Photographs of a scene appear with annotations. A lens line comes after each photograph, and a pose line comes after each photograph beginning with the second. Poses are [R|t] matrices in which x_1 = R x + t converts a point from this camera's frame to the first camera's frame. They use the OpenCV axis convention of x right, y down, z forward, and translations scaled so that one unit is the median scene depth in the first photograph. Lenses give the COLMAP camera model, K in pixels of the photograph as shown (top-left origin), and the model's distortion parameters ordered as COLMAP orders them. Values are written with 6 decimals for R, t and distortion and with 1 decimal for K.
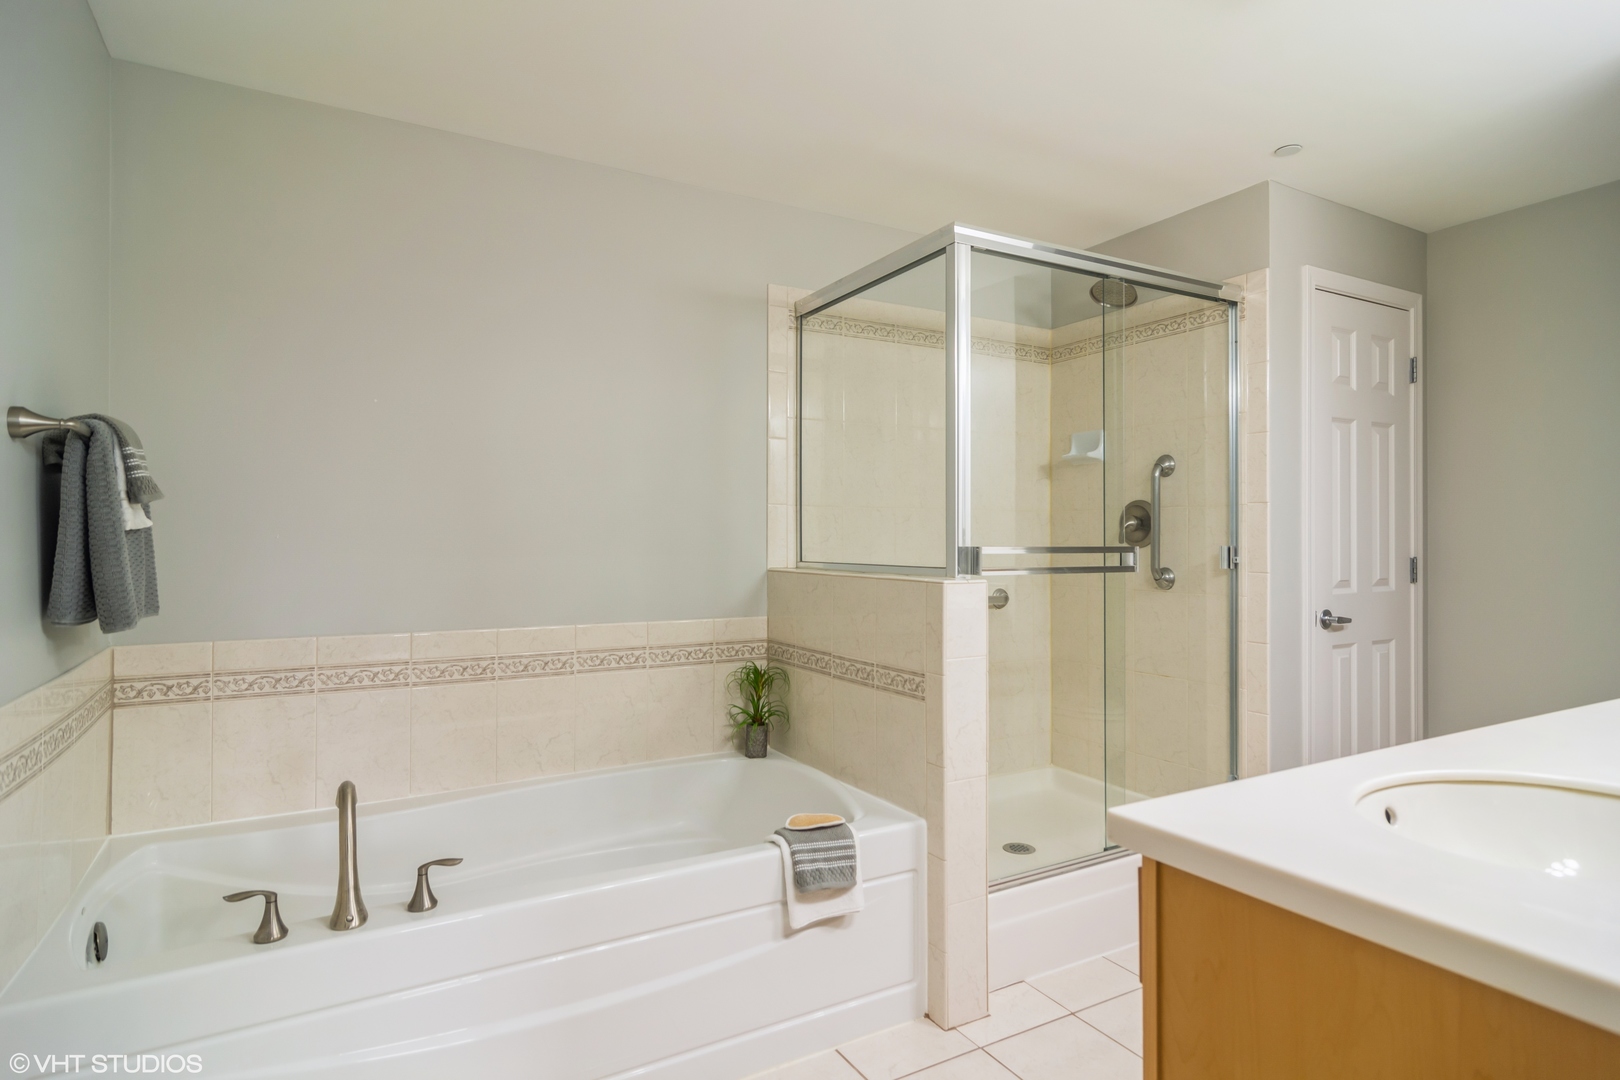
lens RADIAL K [[876.7, 0, 824.2], [0, 876.7, 538.3], [0, 0, 1]] dist [-0.001696, 0.001234]
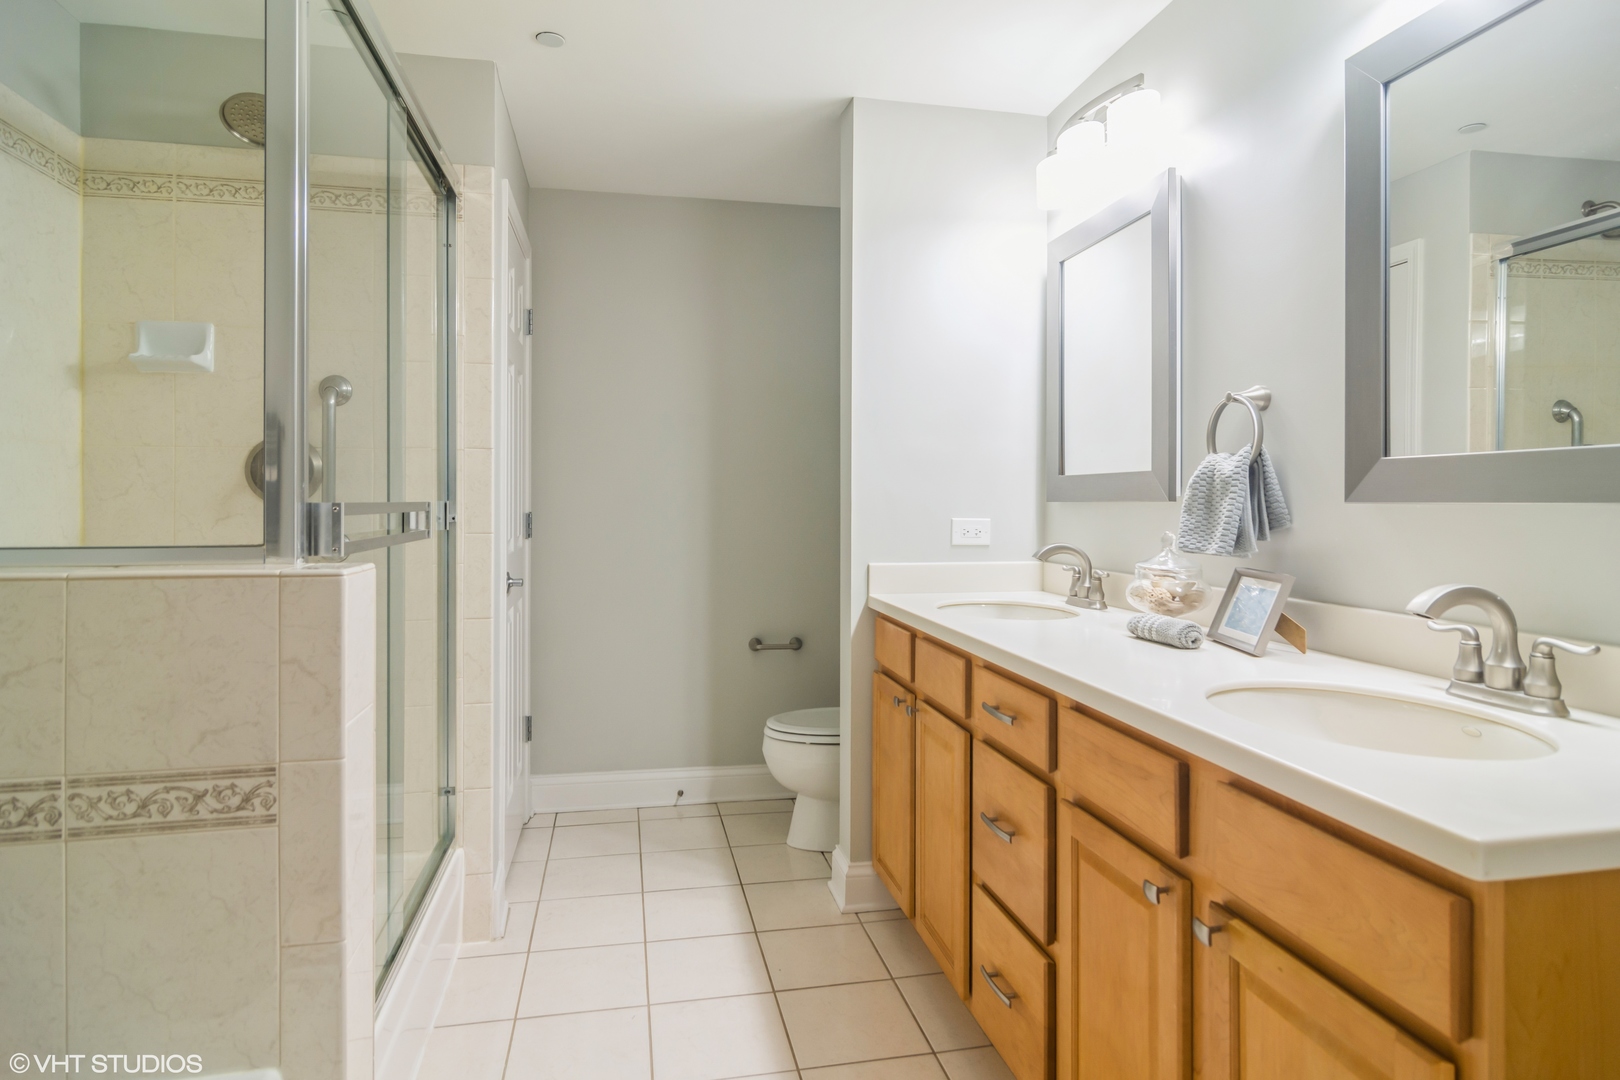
lens RADIAL K [[876.7, 0, 807.7], [0, 876.7, 506.4], [0, 0, 1]] dist [-0.001696, 0.001234]
pose [[0.311116, -0.008061, 0.950338, -0.192748], [-0.001963, 0.999956, 0.009124, 0.005843], [-0.950370, -0.004704, 0.311087, 0.445778]]
